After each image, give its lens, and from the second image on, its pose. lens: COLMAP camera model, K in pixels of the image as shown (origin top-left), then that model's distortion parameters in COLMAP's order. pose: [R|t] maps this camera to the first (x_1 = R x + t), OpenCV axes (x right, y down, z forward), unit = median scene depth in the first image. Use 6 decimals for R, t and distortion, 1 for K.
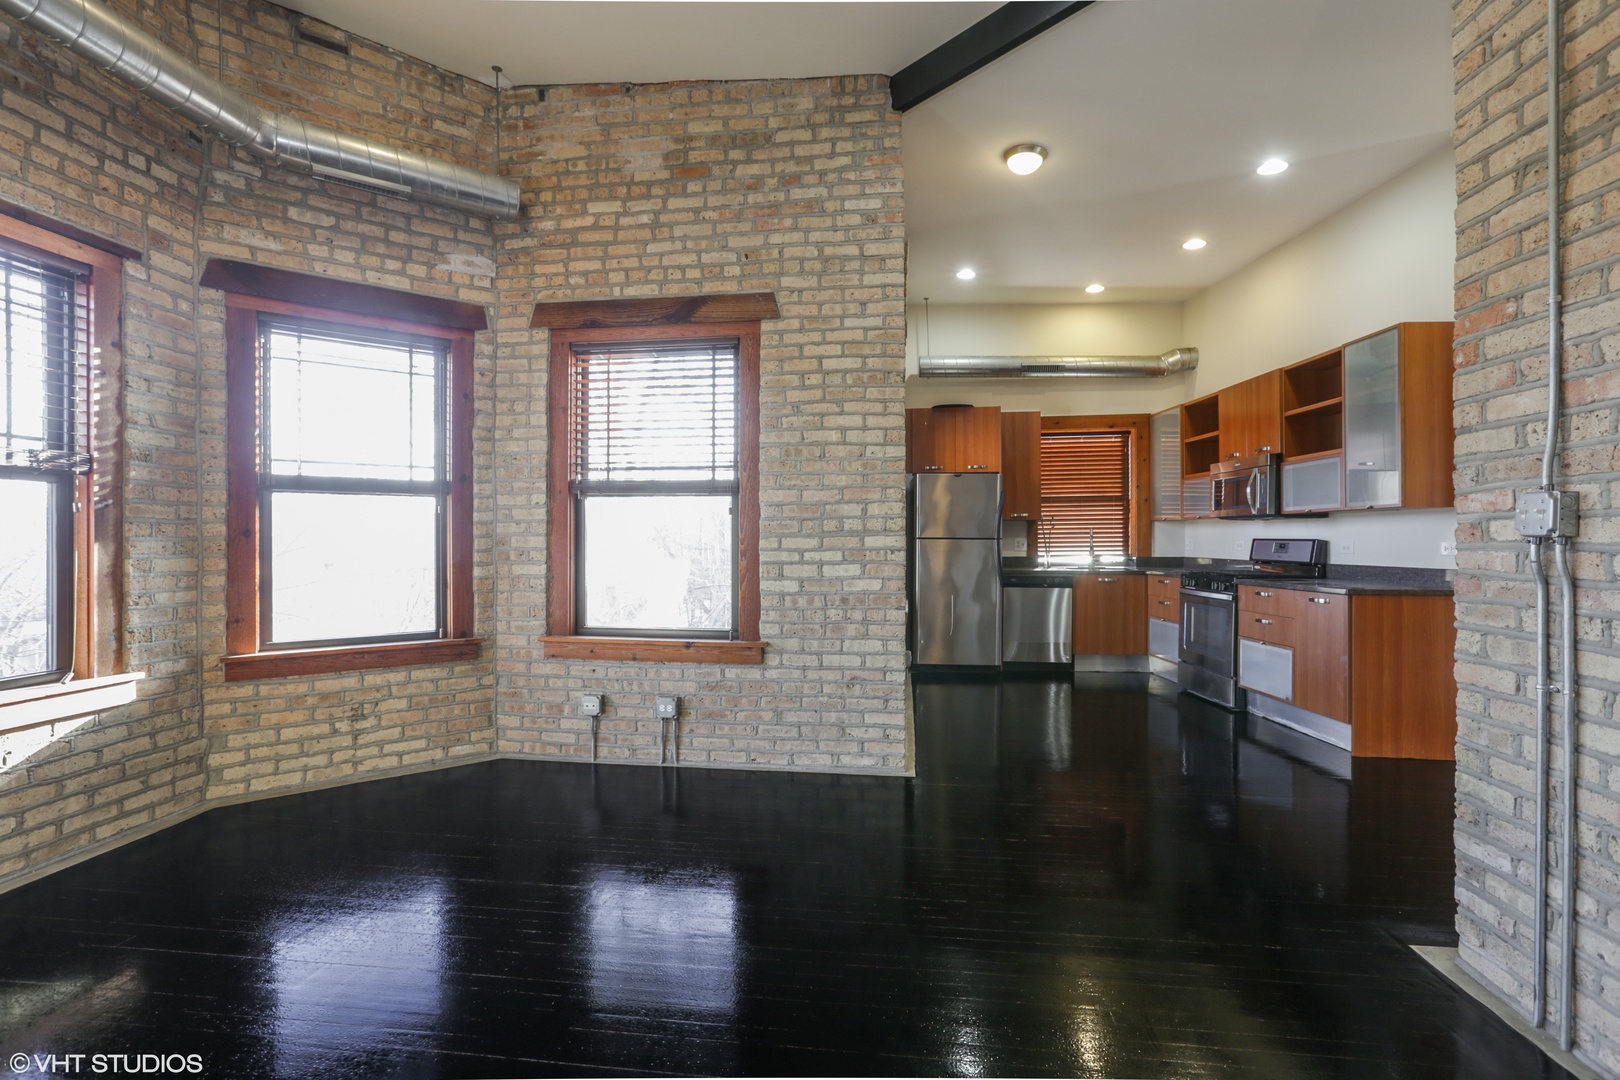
lens RADIAL K [[745.5, 0, 815.5], [0, 745.5, 544.7], [0, 0, 1]] dist [-0.002157, 0.001307]
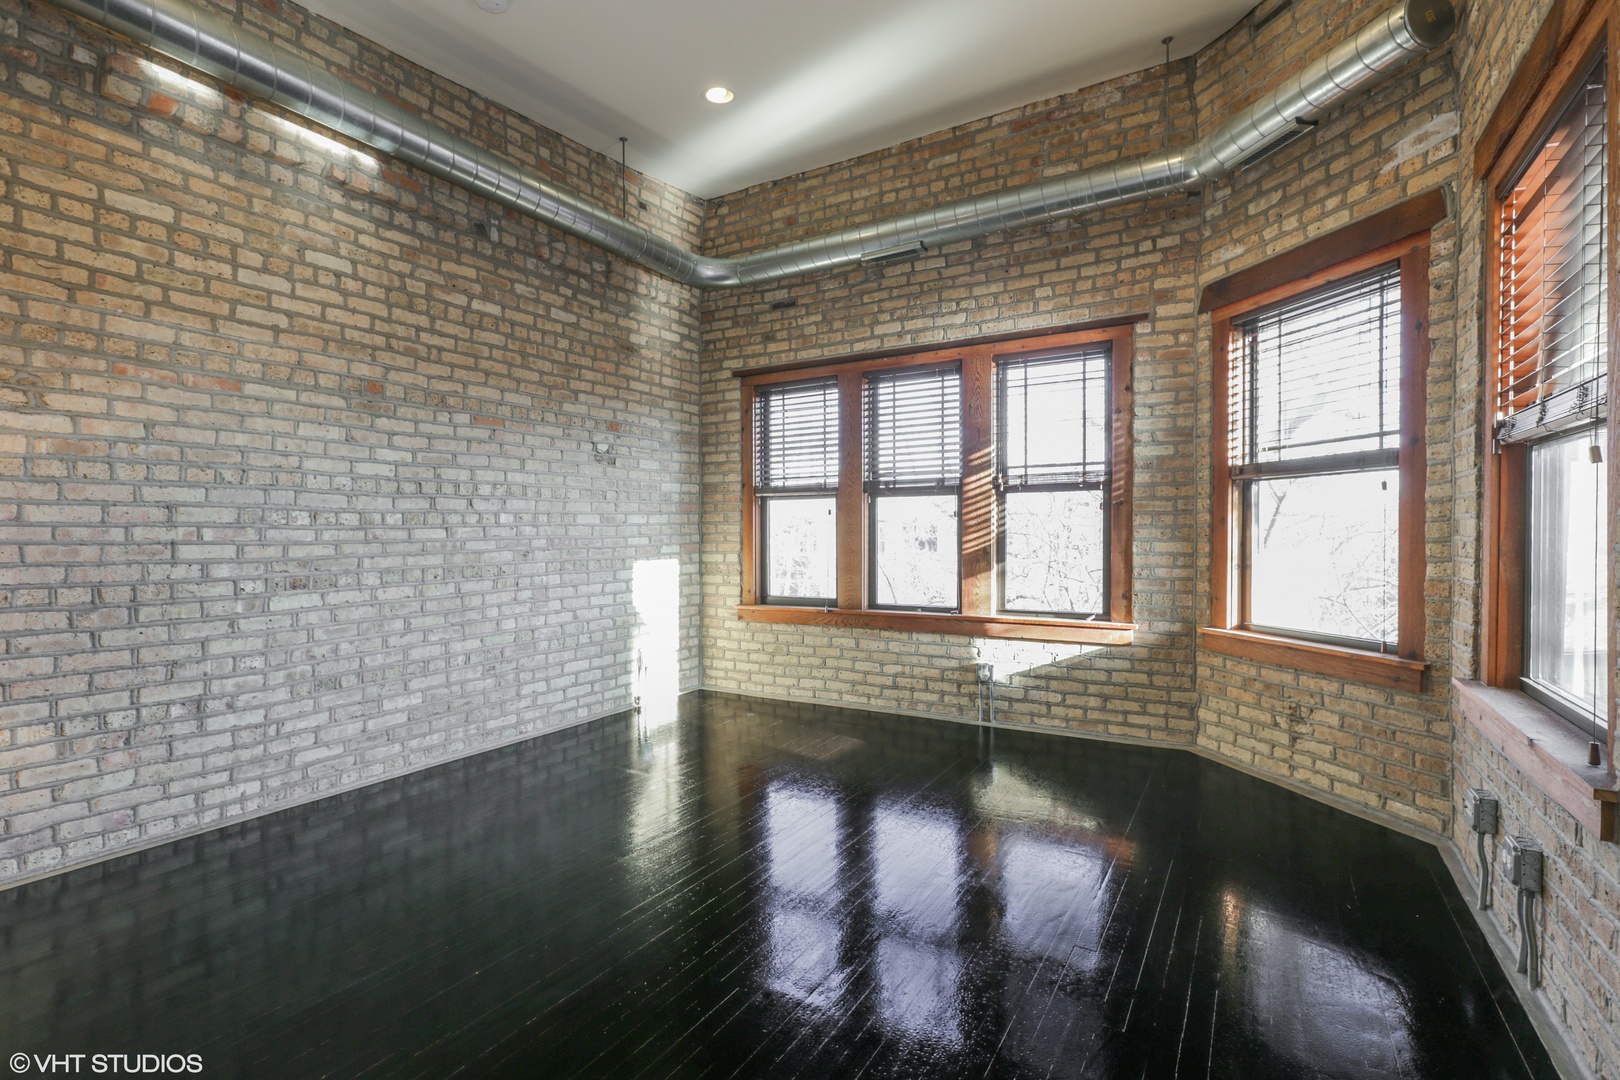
lens RADIAL K [[745.5, 0, 803.3], [0, 745.5, 534.9], [0, 0, 1]] dist [-0.002157, 0.001307]
pose [[-0.422523, 0.009590, -0.906302, 0.526548], [0.002641, 0.999953, 0.009350, -0.006445], [0.906348, 0.001557, -0.422528, 0.922101]]
